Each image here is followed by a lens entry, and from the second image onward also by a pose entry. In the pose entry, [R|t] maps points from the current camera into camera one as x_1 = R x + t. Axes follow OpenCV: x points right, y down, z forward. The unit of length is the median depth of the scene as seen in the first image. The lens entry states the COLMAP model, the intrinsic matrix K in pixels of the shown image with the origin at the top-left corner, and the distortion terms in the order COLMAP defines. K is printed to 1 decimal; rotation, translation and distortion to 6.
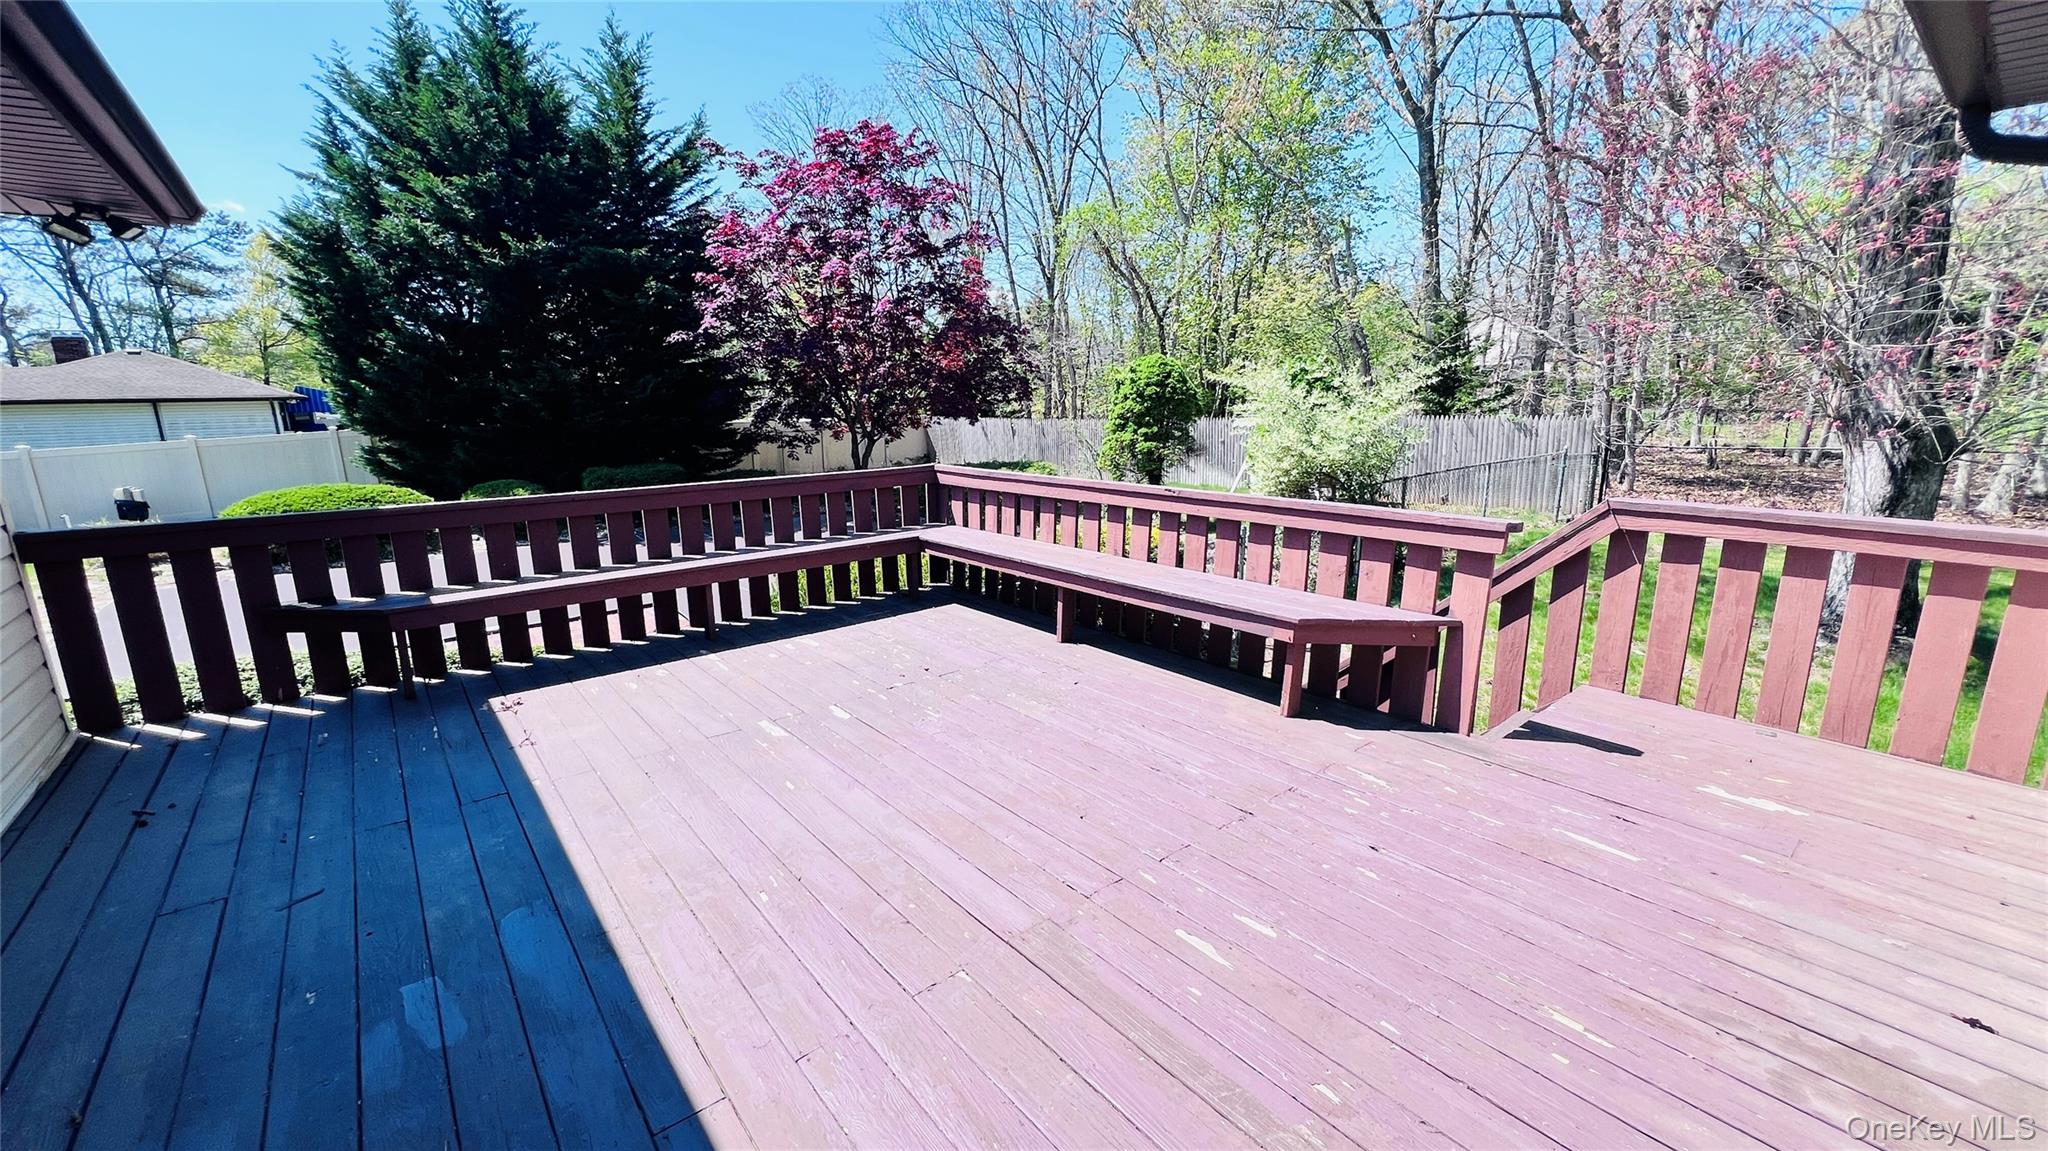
lens RADIAL K [[820.2, 0, 1016.5], [0, 820.2, 573.1], [0, 0, 1]] dist [-0.001377, 0.000086]
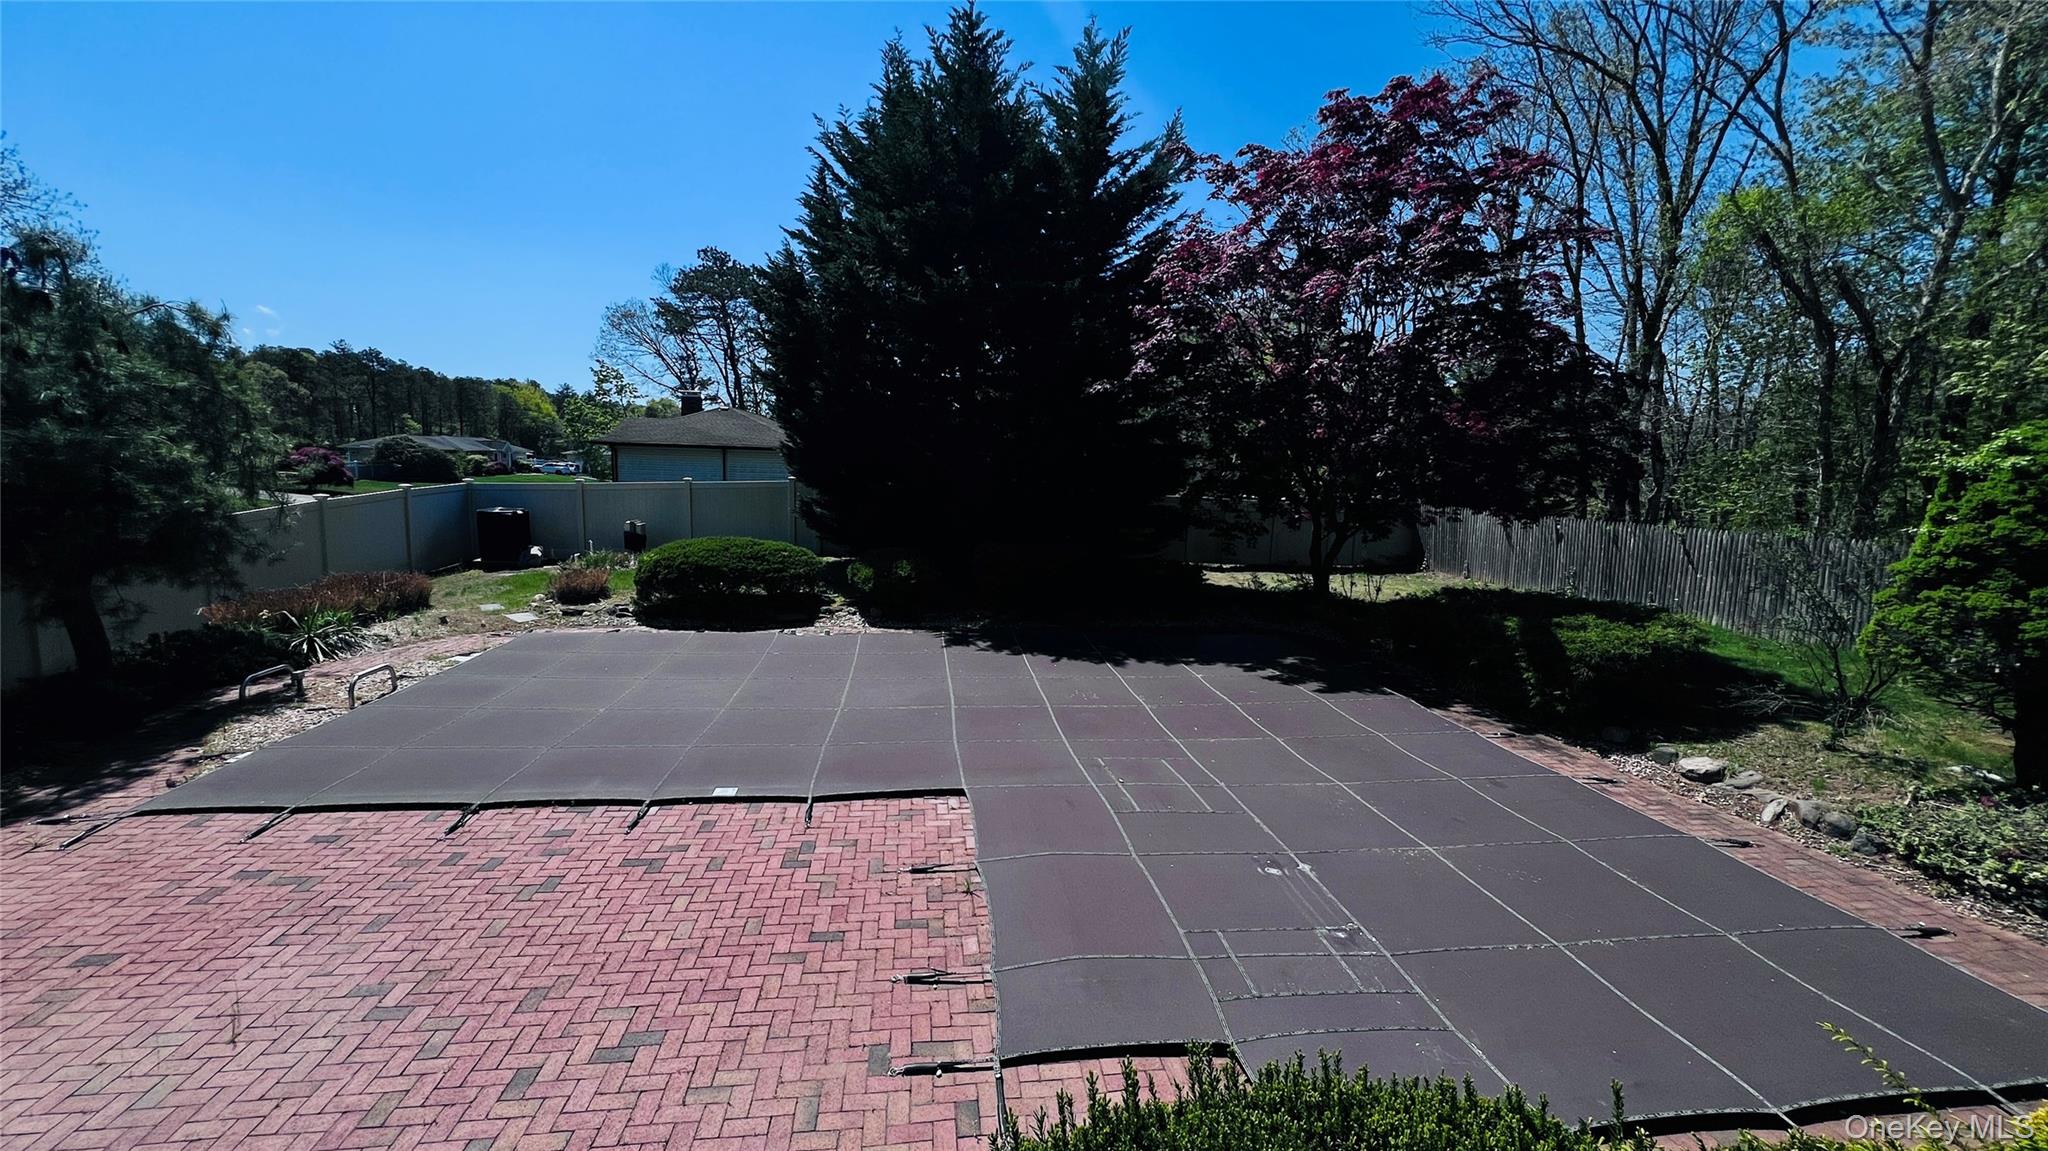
lens RADIAL K [[820.2, 0, 1020.1], [0, 820.2, 570.6], [0, 0, 1]] dist [-0.001377, 0.000086]
pose [[0.859737, 0.111330, -0.498455, -0.068705], [-0.155608, 0.986651, -0.048025, -0.063886], [0.486454, 0.118852, 0.865584, 0.294194]]
